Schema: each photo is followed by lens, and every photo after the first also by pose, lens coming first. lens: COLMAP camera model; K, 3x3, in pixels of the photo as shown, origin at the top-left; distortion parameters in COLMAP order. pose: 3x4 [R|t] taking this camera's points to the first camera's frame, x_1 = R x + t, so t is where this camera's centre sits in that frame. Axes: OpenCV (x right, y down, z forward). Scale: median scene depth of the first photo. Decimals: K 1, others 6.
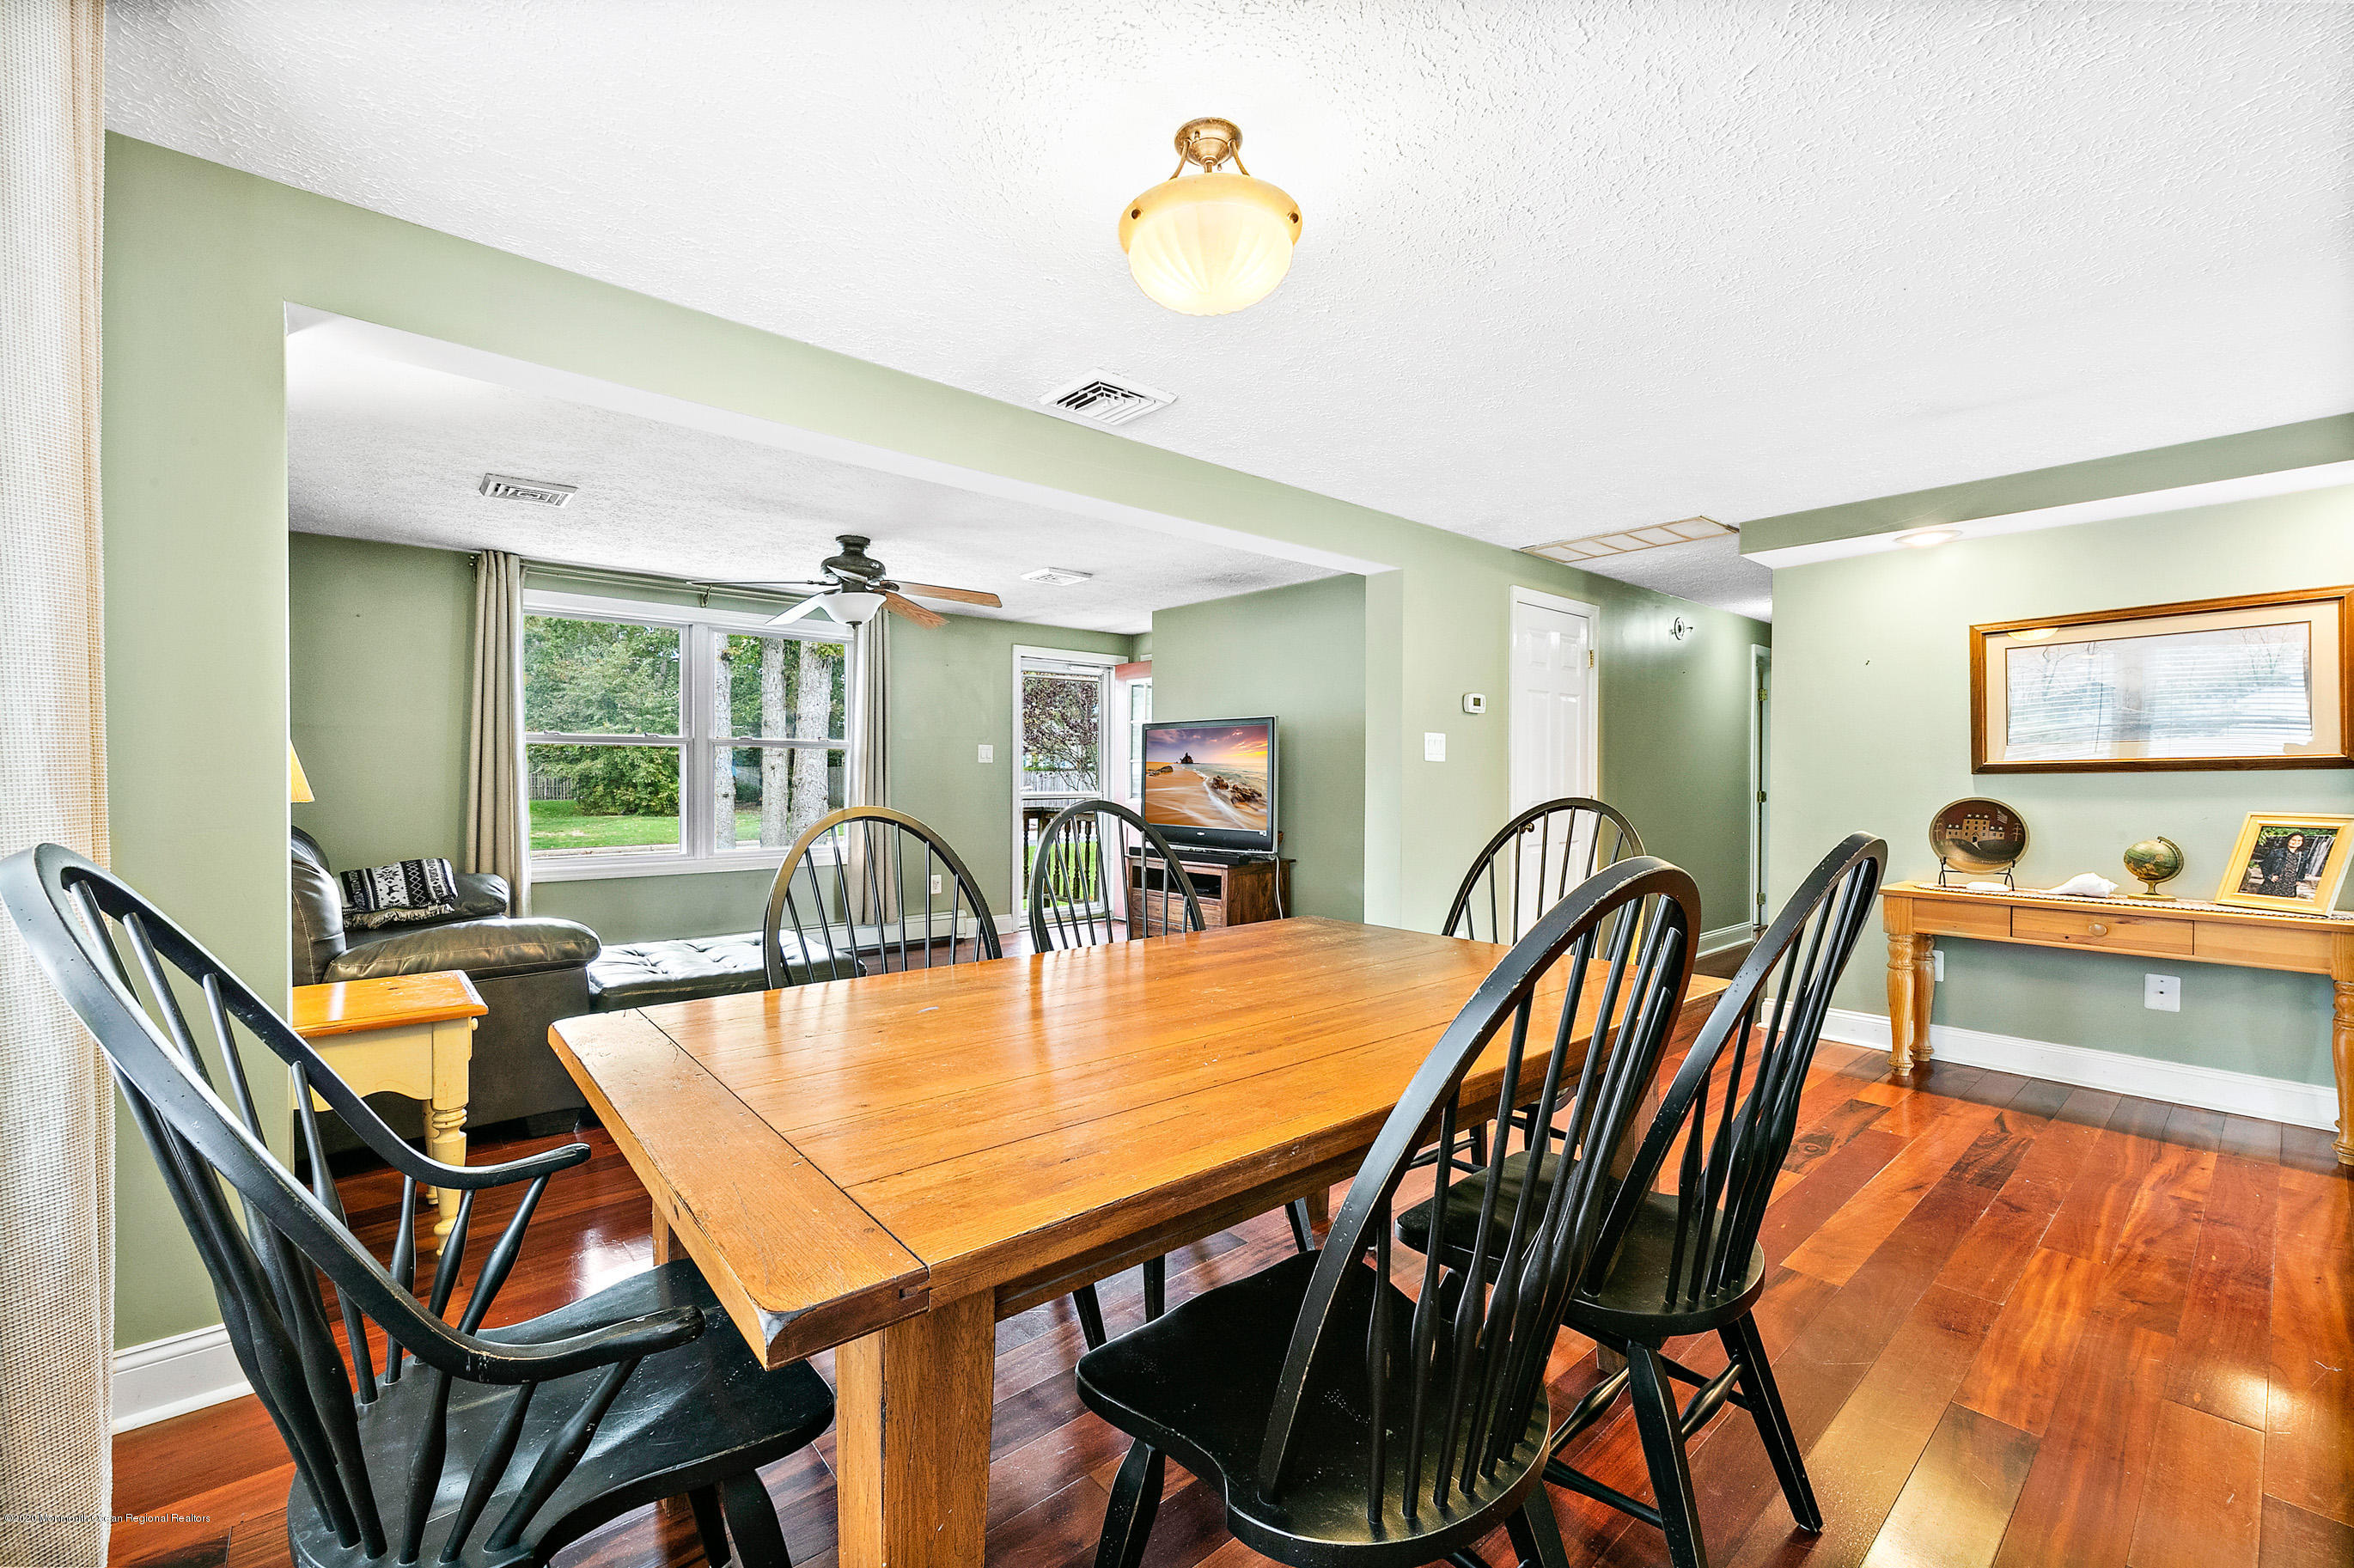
lens RADIAL K [[958.7, 0, 1171.8], [0, 958.7, 788.6], [0, 0, 1]] dist [0.009718, 0.000176]
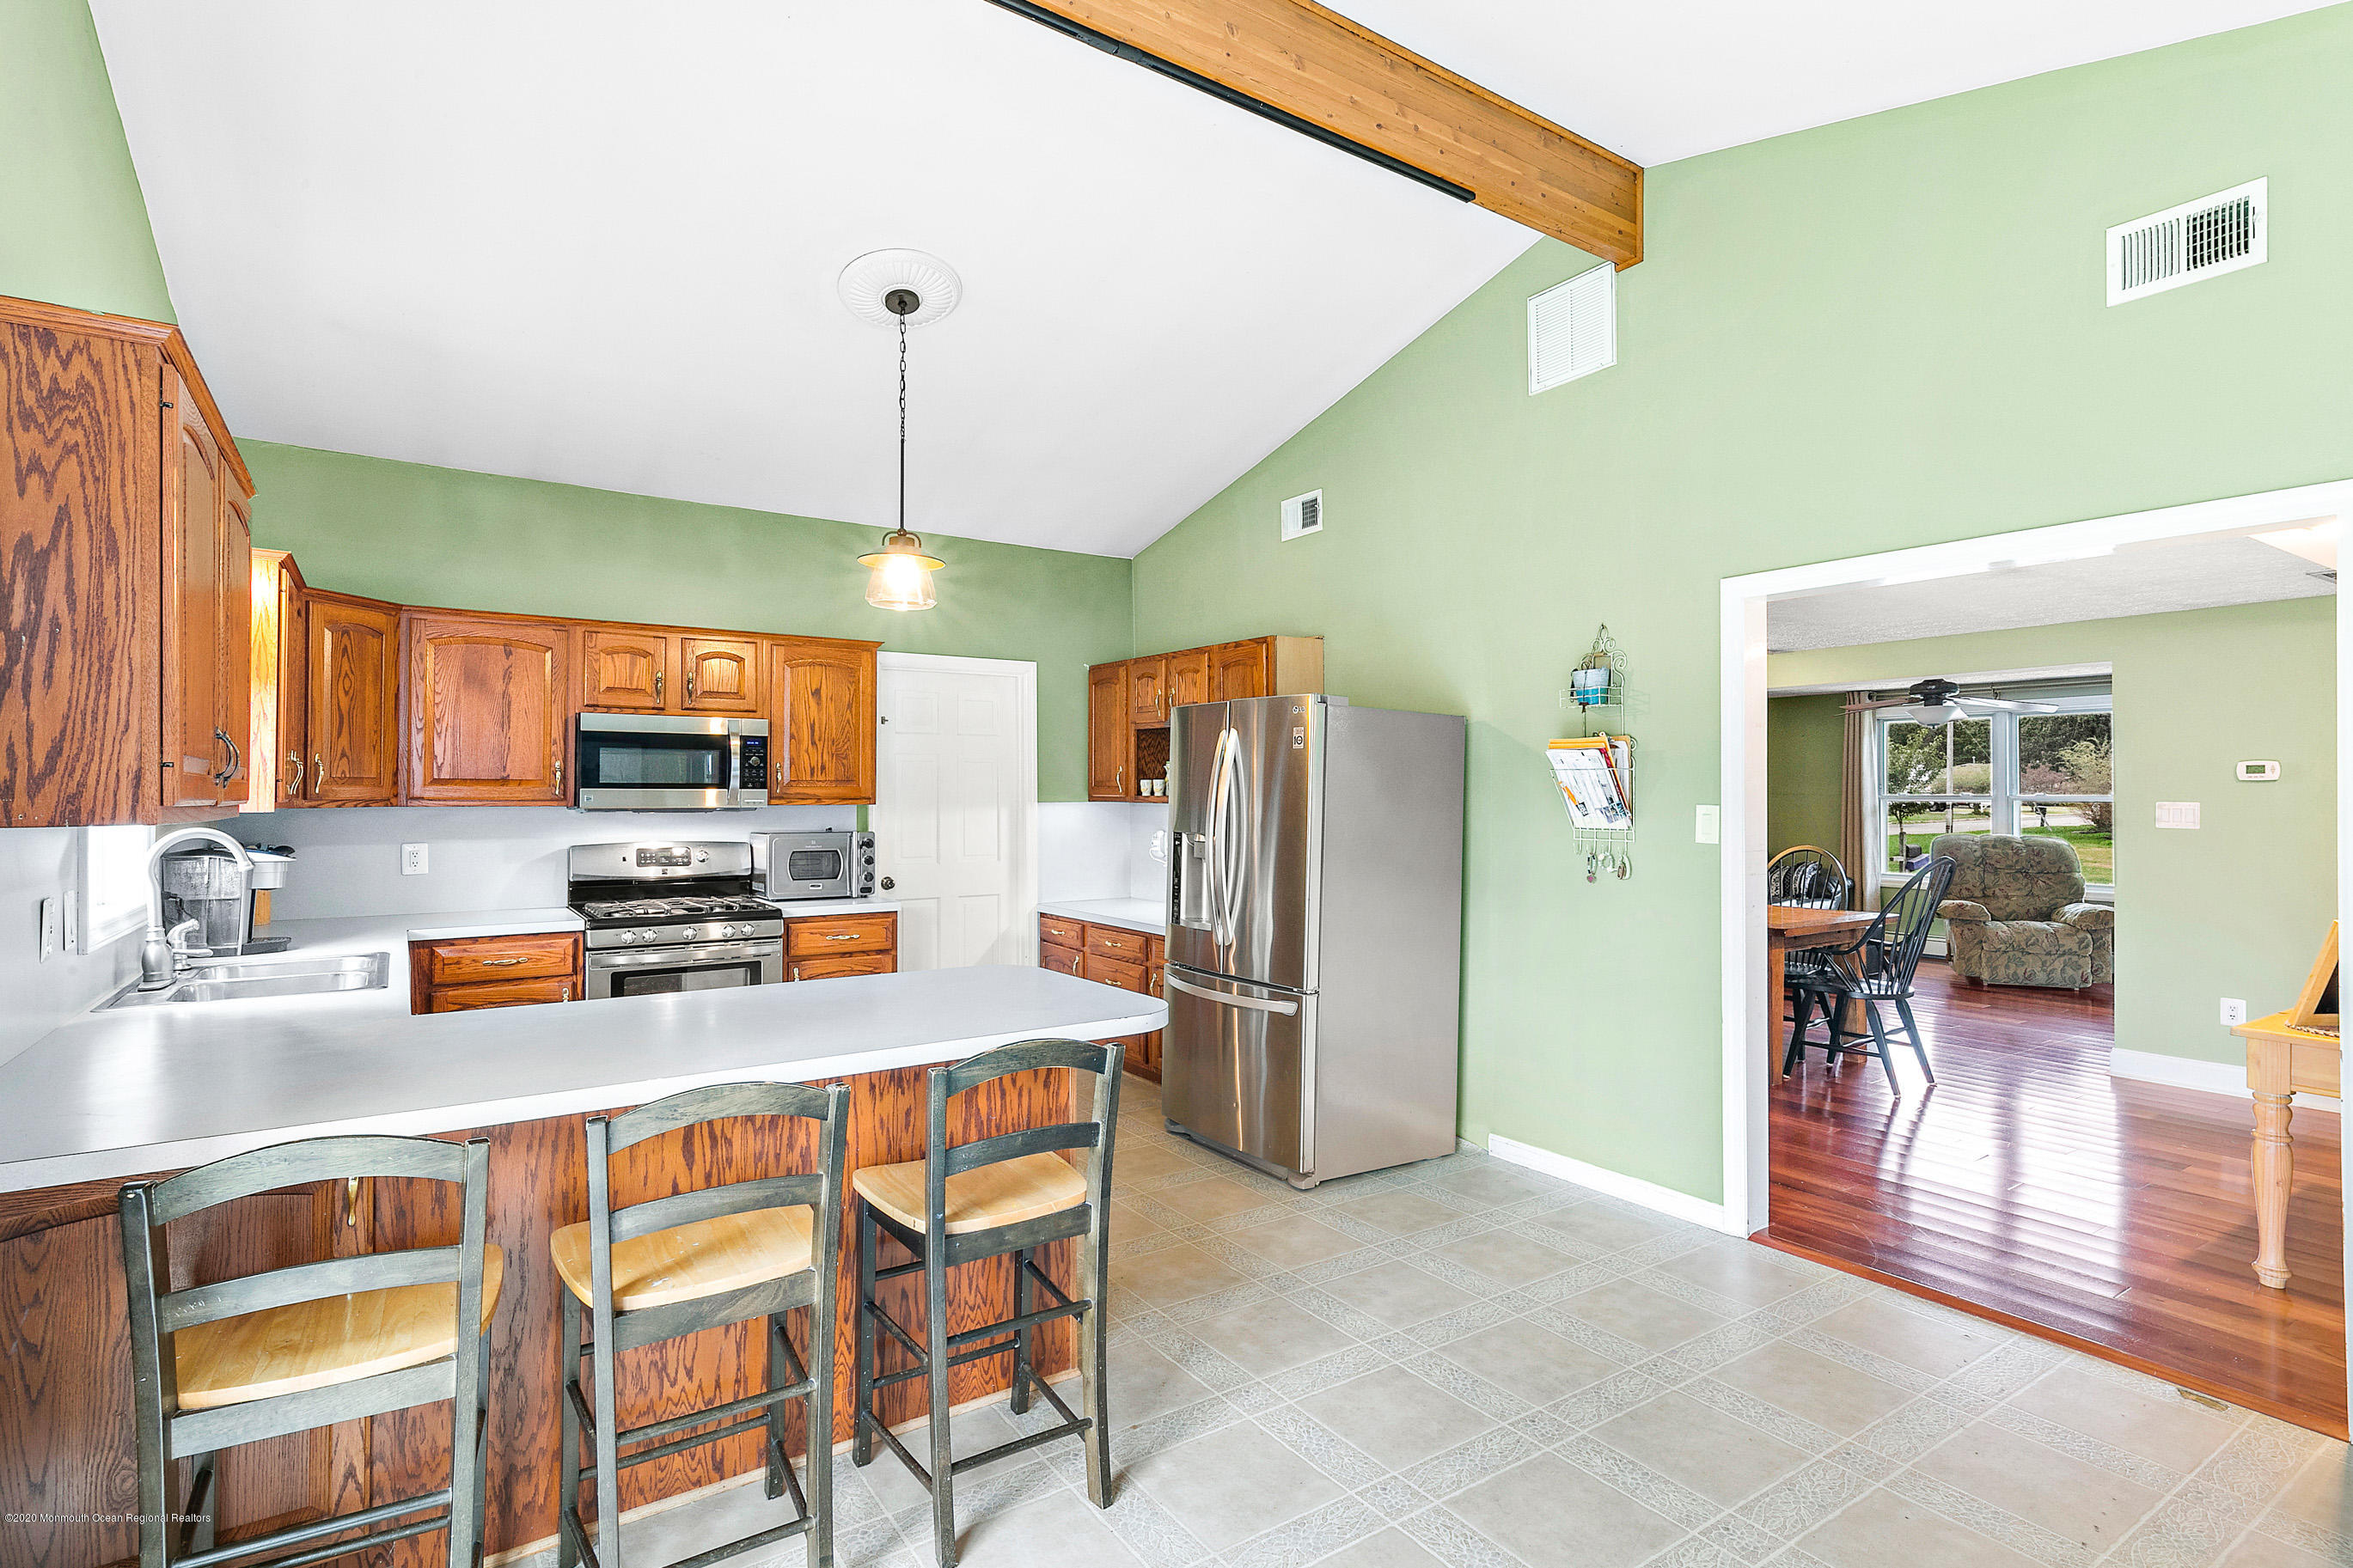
lens RADIAL K [[1160.6, 0, 1180.6], [0, 1160.6, 781.8], [0, 0, 1]] dist [0.007430, 0.000409]
pose [[-0.115817, -0.009852, -0.993222, 1.609863], [-0.012451, 0.999887, -0.008467, -0.053632], [0.993192, 0.011386, -0.115927, 0.054480]]
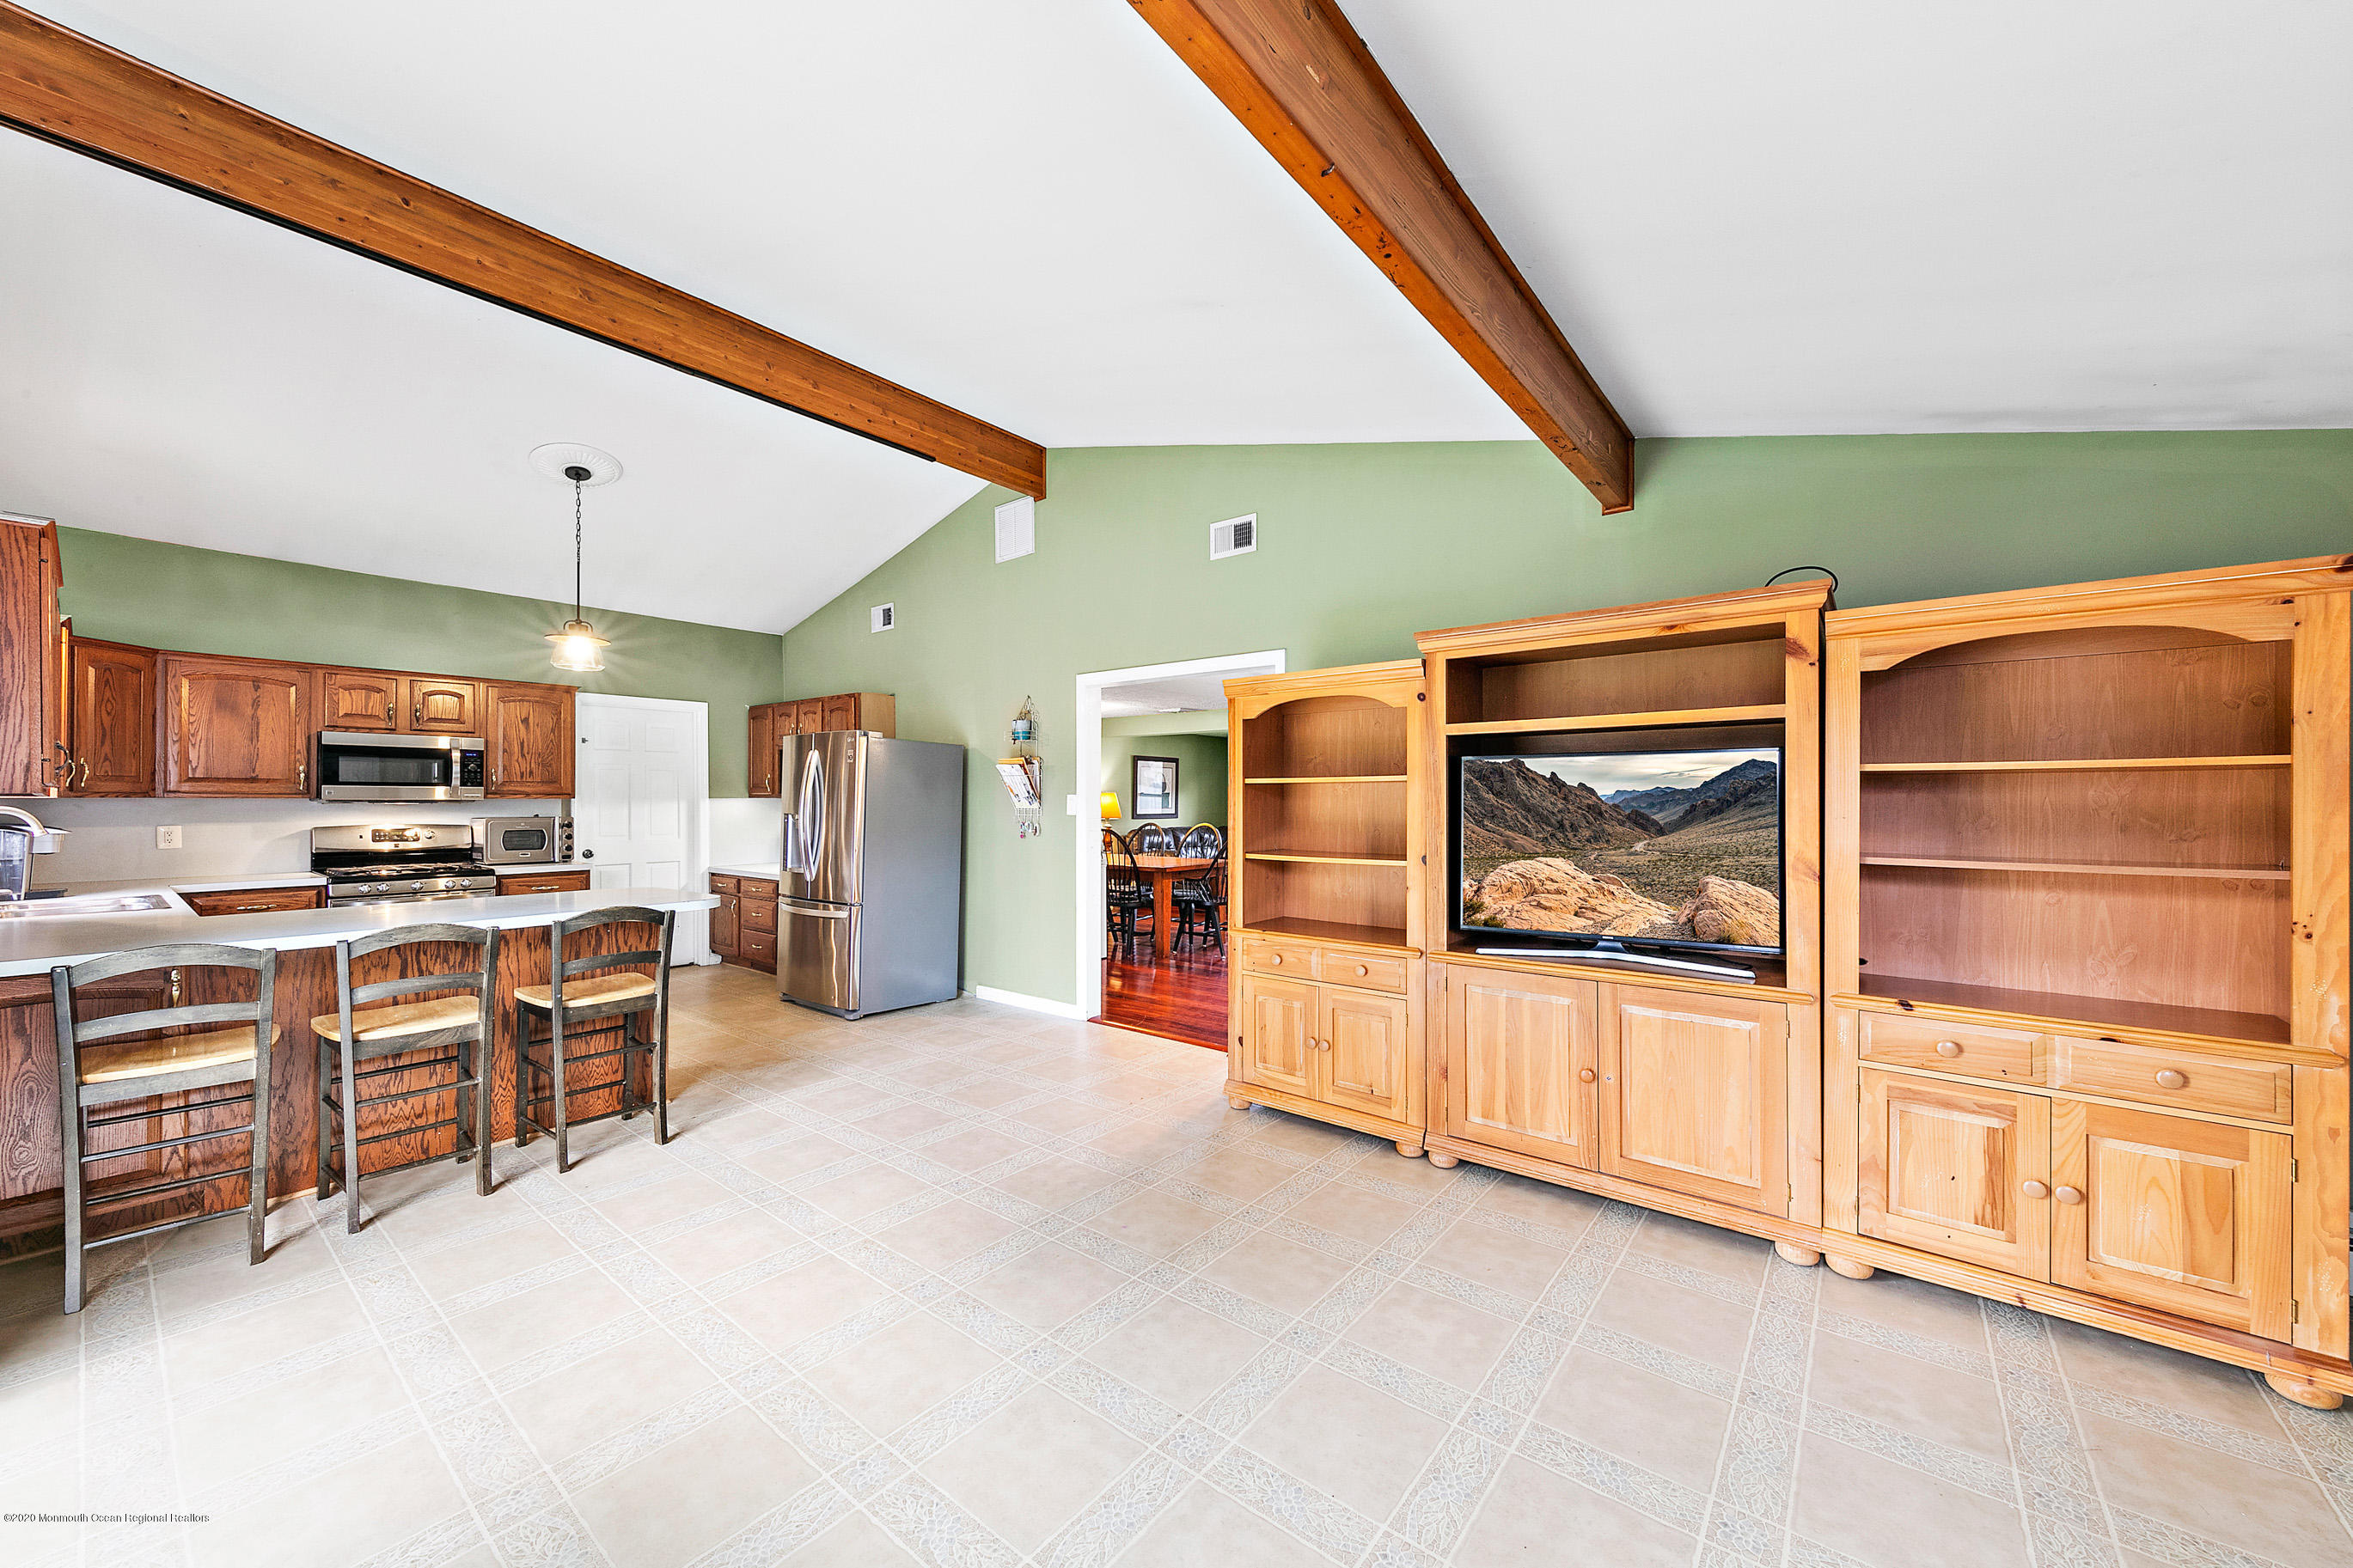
lens RADIAL K [[878.3, 0, 1184.0], [0, 878.3, 799.3], [0, 0, 1]] dist [0.003209, -0.000165]
pose [[0.186184, -0.001677, -0.982513, 1.936239], [-0.010718, 0.999936, -0.003738, -0.039362], [0.982456, 0.011227, 0.186154, 0.264231]]
